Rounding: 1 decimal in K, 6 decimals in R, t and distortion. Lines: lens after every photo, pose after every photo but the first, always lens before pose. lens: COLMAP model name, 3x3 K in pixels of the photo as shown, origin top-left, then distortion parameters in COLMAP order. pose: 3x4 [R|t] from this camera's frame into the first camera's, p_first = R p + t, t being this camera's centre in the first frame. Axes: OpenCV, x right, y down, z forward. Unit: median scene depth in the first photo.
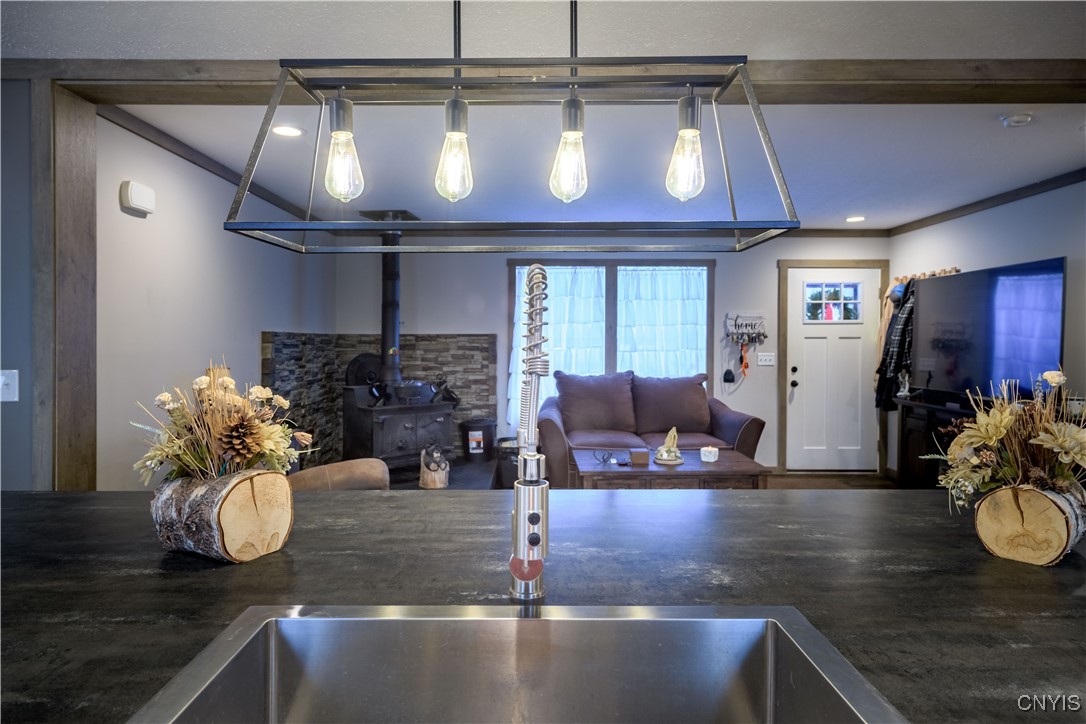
lens RADIAL K [[681.2, 0, 541.2], [0, 681.2, 353.1], [0, 0, 1]] dist [0.017667, -0.005699]
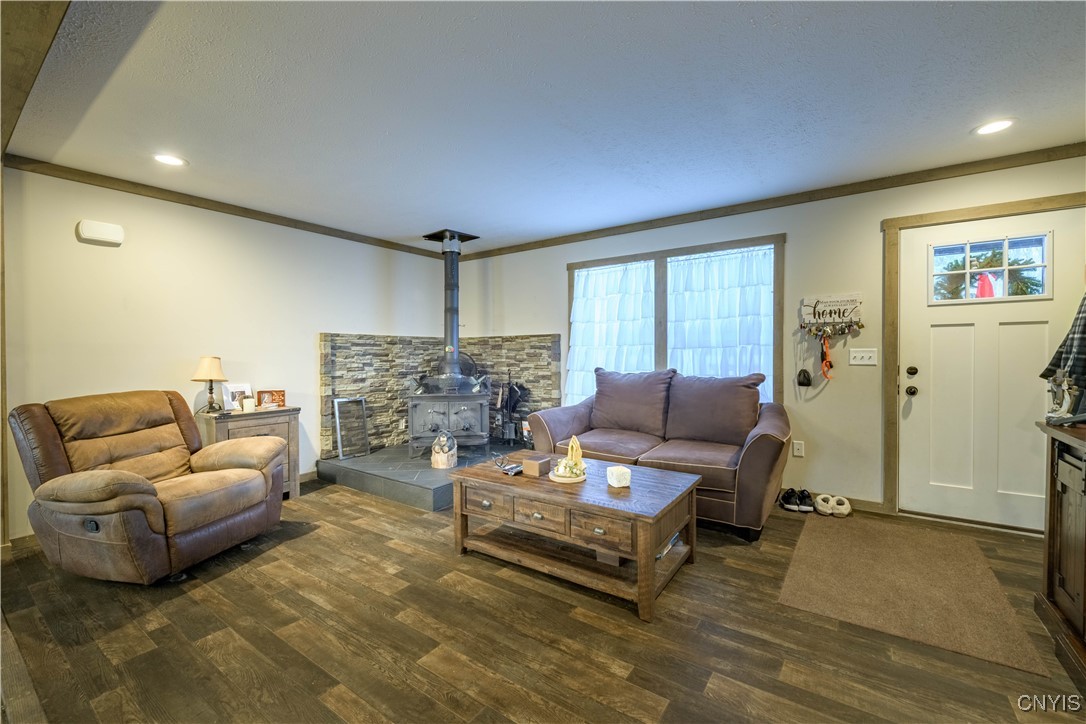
lens RADIAL K [[451.5, 0, 541.5], [0, 451.5, 360.3], [0, 0, 1]] dist [0.001815, -0.003074]
pose [[0.808125, 0.002989, -0.589003, 0.338291], [-0.003847, 0.999993, -0.000205, 0.014453], [0.588998, 0.002432, 0.808131, 0.395108]]
